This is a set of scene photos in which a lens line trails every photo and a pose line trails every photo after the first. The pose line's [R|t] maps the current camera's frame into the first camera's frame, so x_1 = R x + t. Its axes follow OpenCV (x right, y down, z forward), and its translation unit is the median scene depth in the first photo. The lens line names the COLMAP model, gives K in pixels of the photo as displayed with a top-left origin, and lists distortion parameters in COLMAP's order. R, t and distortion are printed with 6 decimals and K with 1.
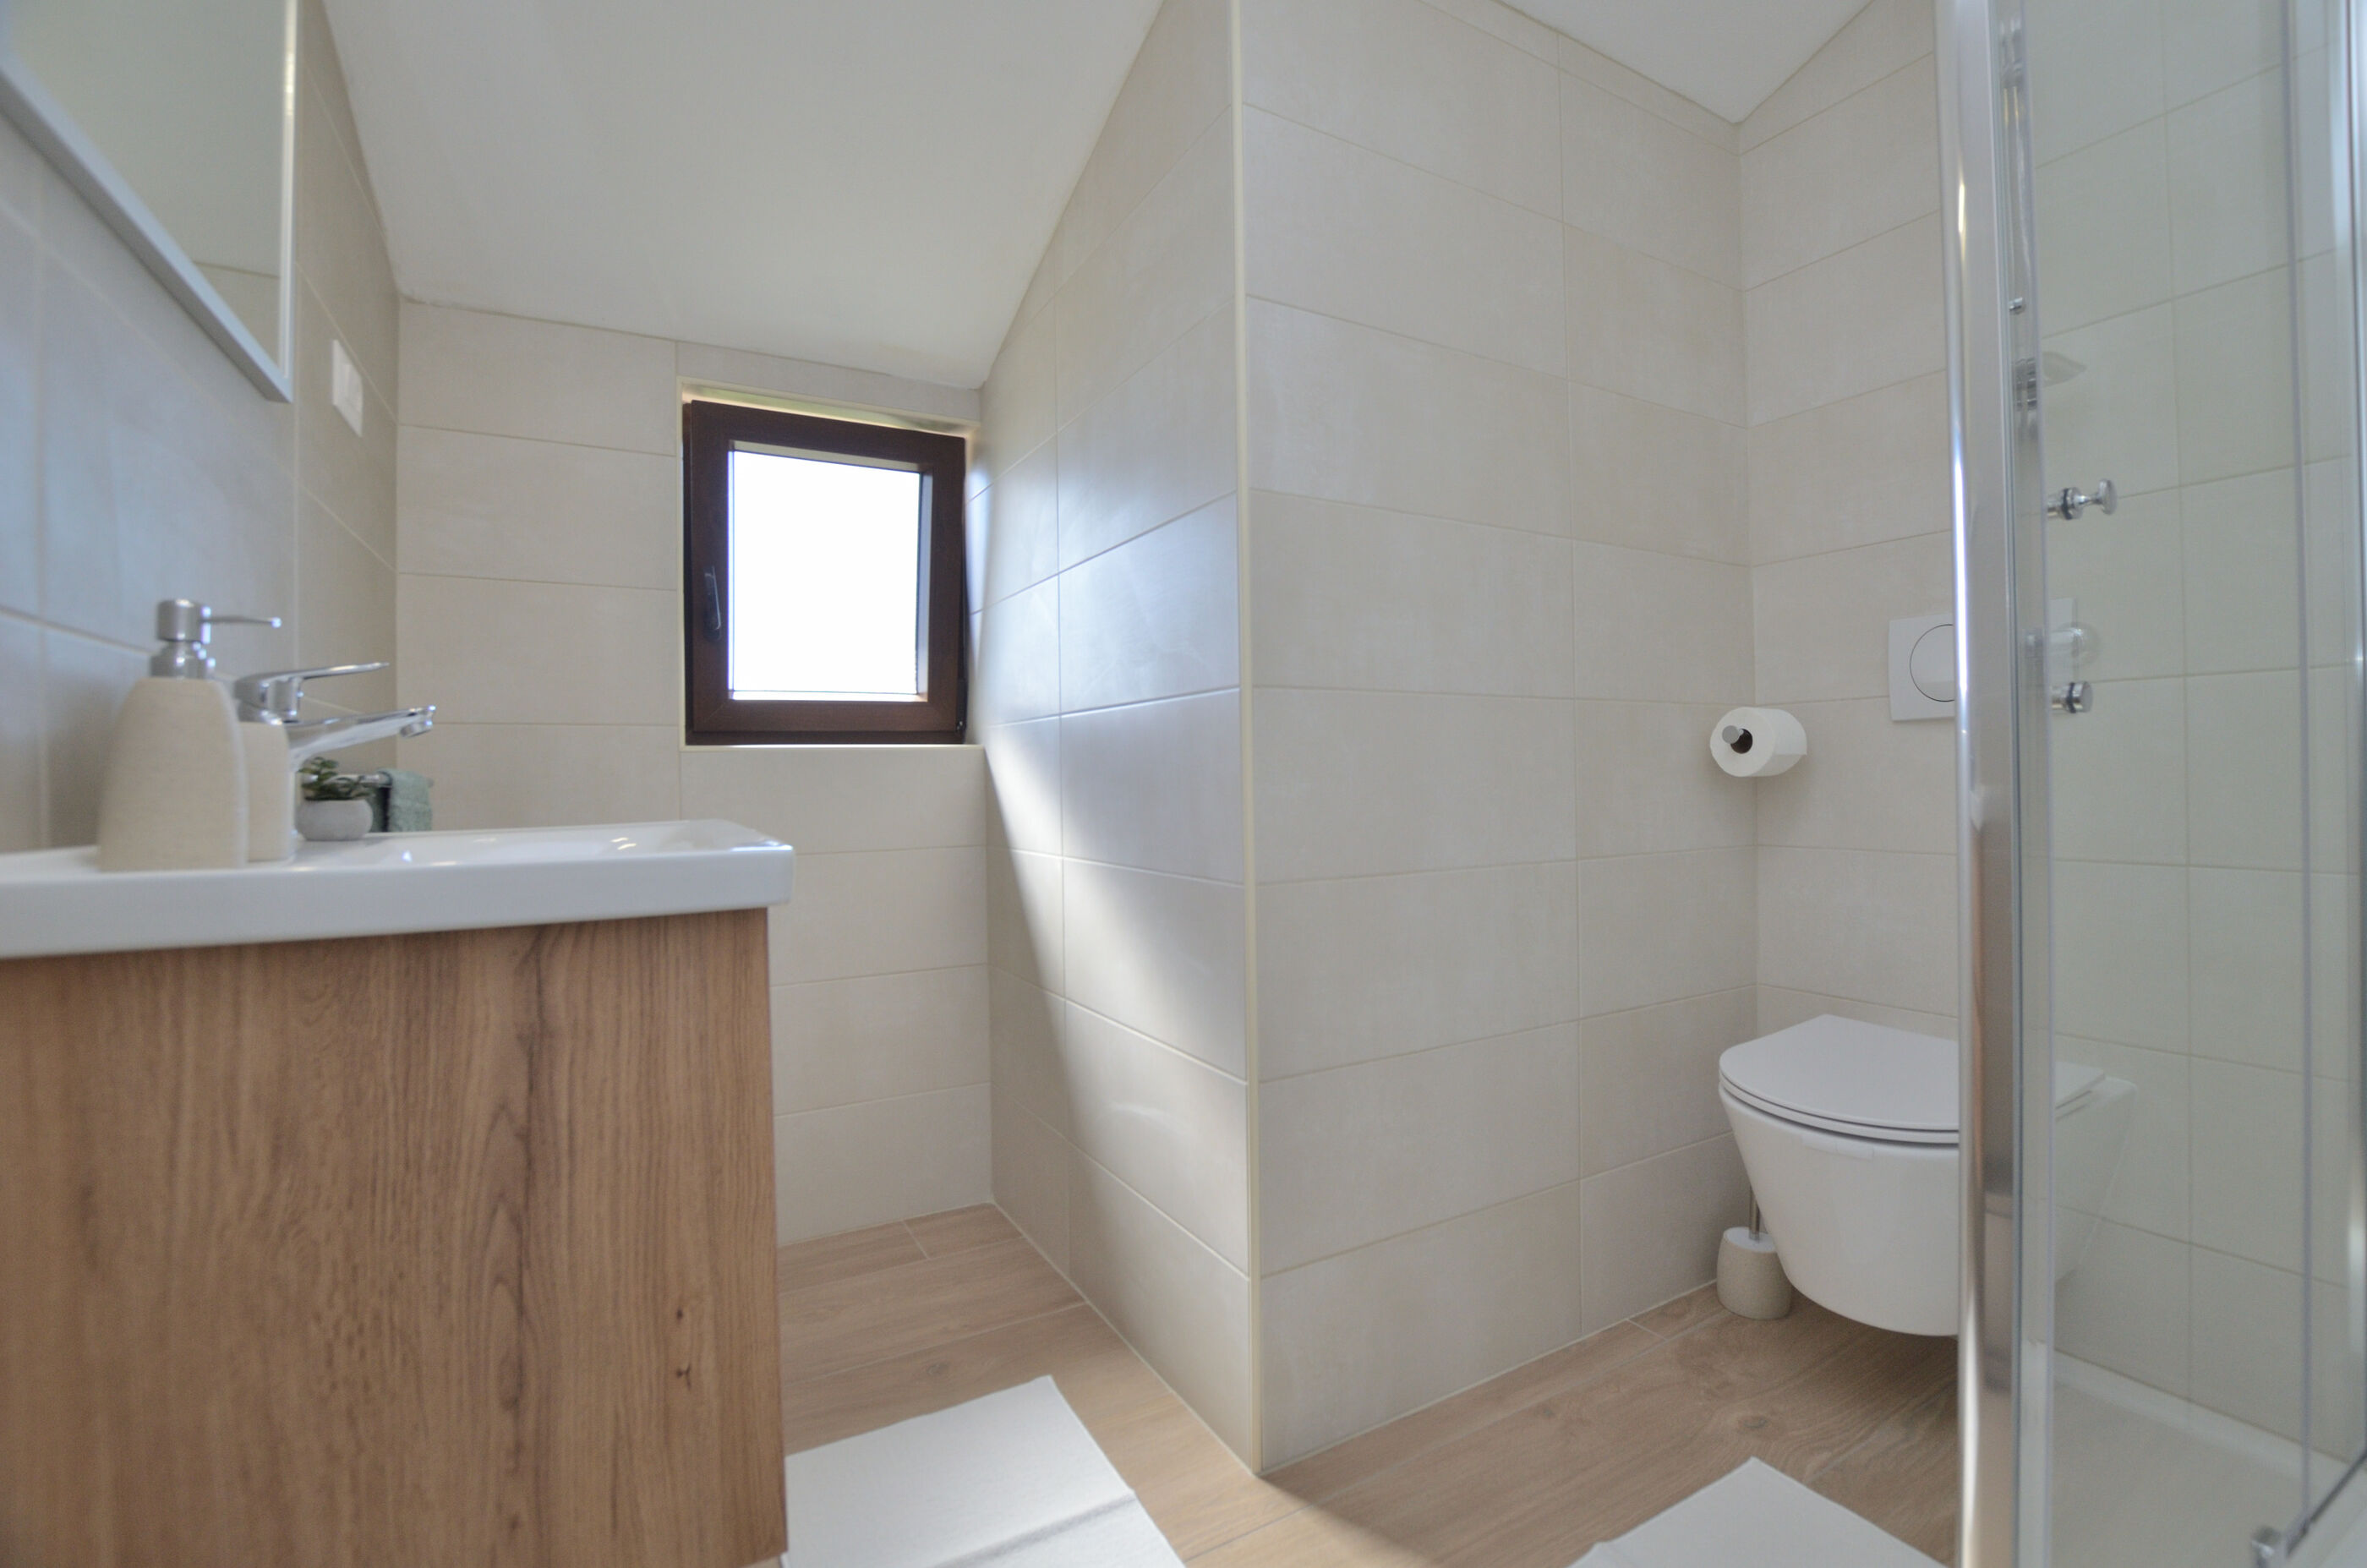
lens RADIAL K [[1040.0, 0, 1193.8], [0, 1040.0, 780.8], [0, 0, 1]] dist [-0.031254, 0.003724]
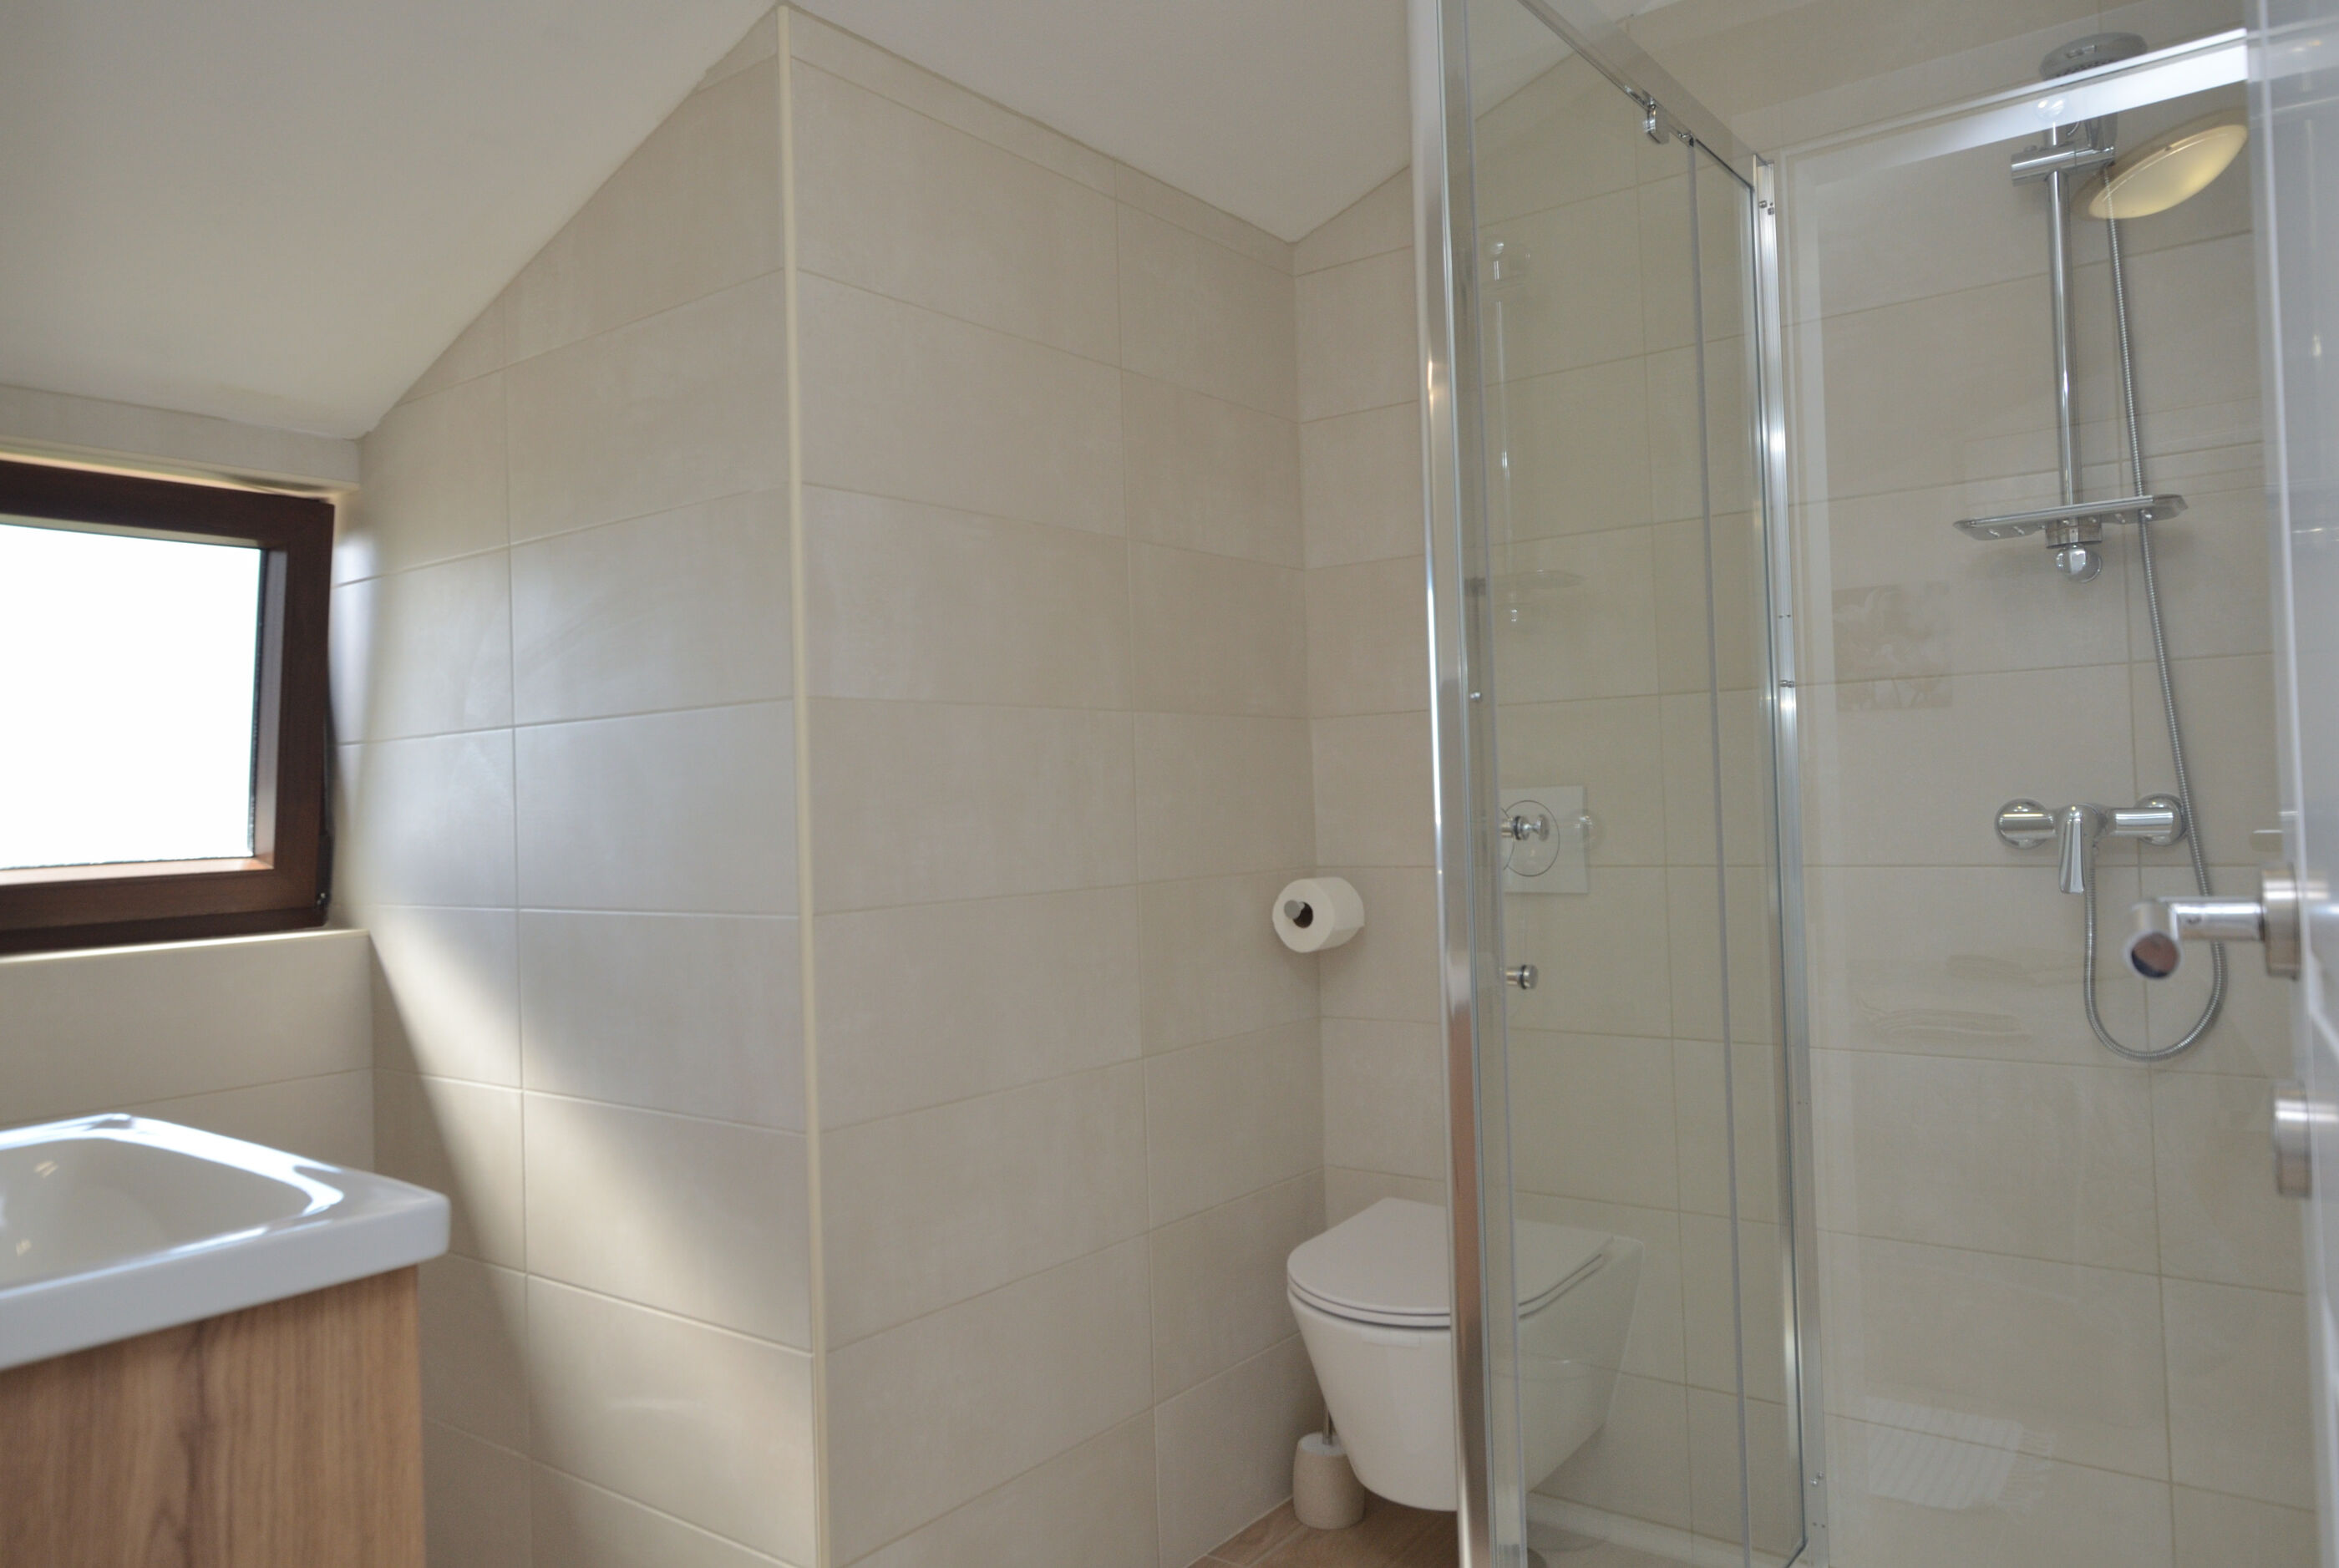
lens RADIAL K [[1623.0, 0, 1169.1], [0, 1623.0, 783.5], [0, 0, 1]] dist [-0.003256, 0.011471]
pose [[0.921705, -0.008896, 0.387790, -0.189197], [0.017778, 0.999655, -0.019322, -0.157506], [-0.387485, 0.024703, 0.921545, -0.392440]]
